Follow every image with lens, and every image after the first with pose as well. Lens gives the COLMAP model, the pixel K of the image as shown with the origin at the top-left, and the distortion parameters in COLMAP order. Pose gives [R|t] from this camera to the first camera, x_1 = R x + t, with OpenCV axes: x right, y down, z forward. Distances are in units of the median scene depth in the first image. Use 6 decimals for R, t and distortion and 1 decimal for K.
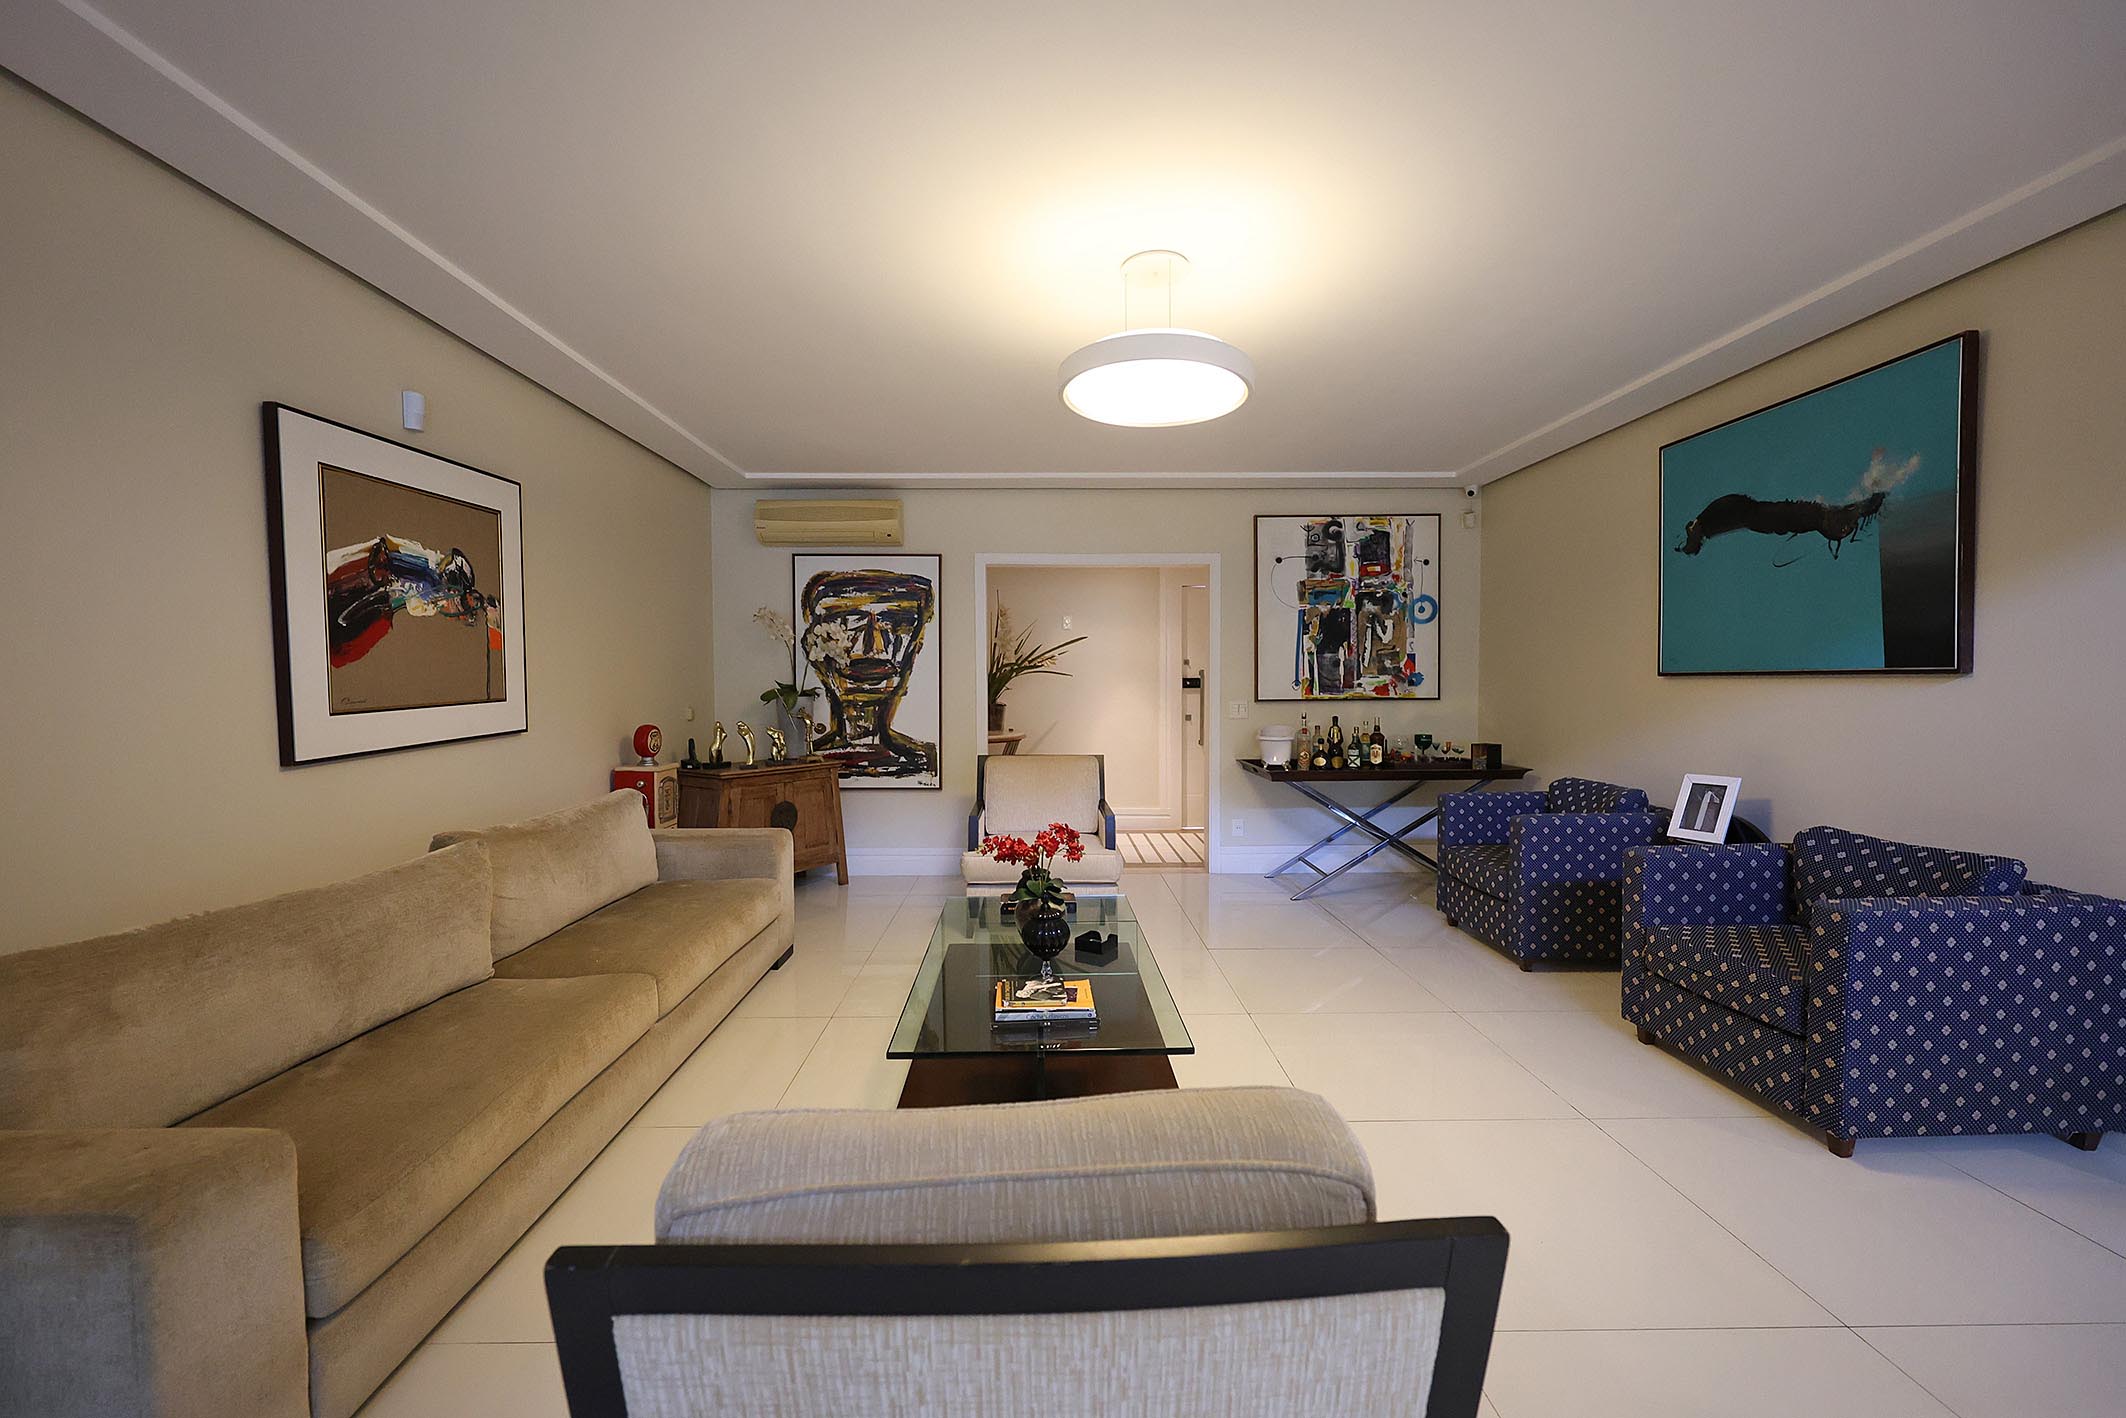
lens RADIAL K [[857.7, 0, 1048.3], [0, 857.7, 710.0], [0, 0, 1]] dist [0.003474, 0.000067]
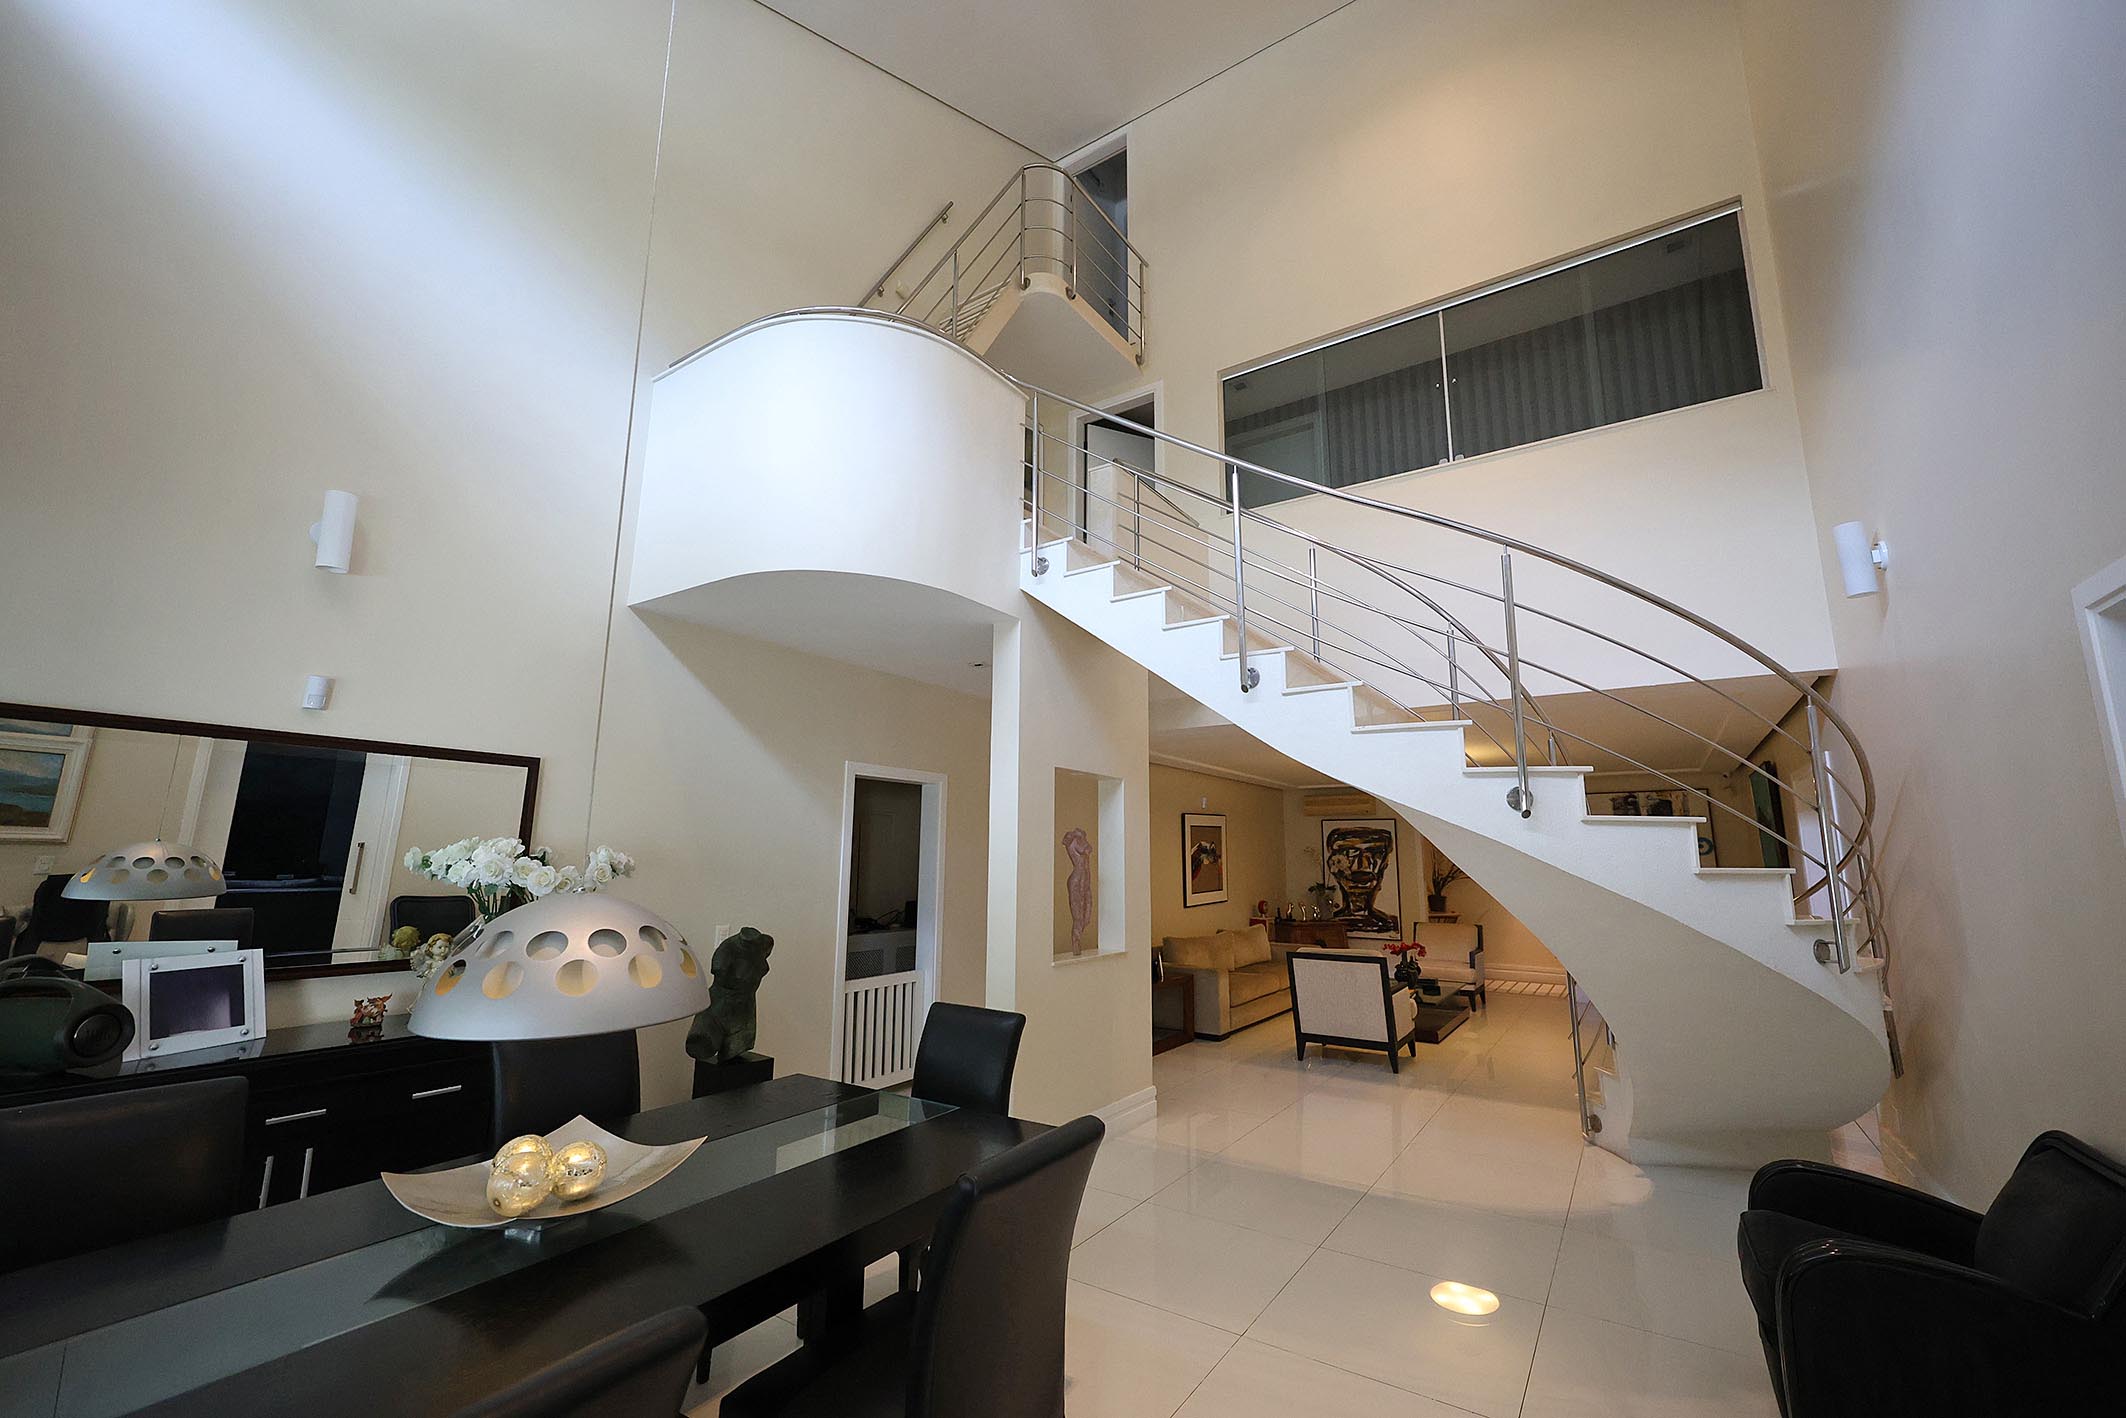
lens RADIAL K [[857.7, 0, 1048.3], [0, 857.7, 710.0], [0, 0, 1]] dist [0.003474, 0.000067]
pose [[0.813866, -0.093670, -0.573453, 0.387554], [-0.030982, 0.978521, -0.203806, 0.002804], [0.580226, 0.183638, 0.793483, -1.102329]]
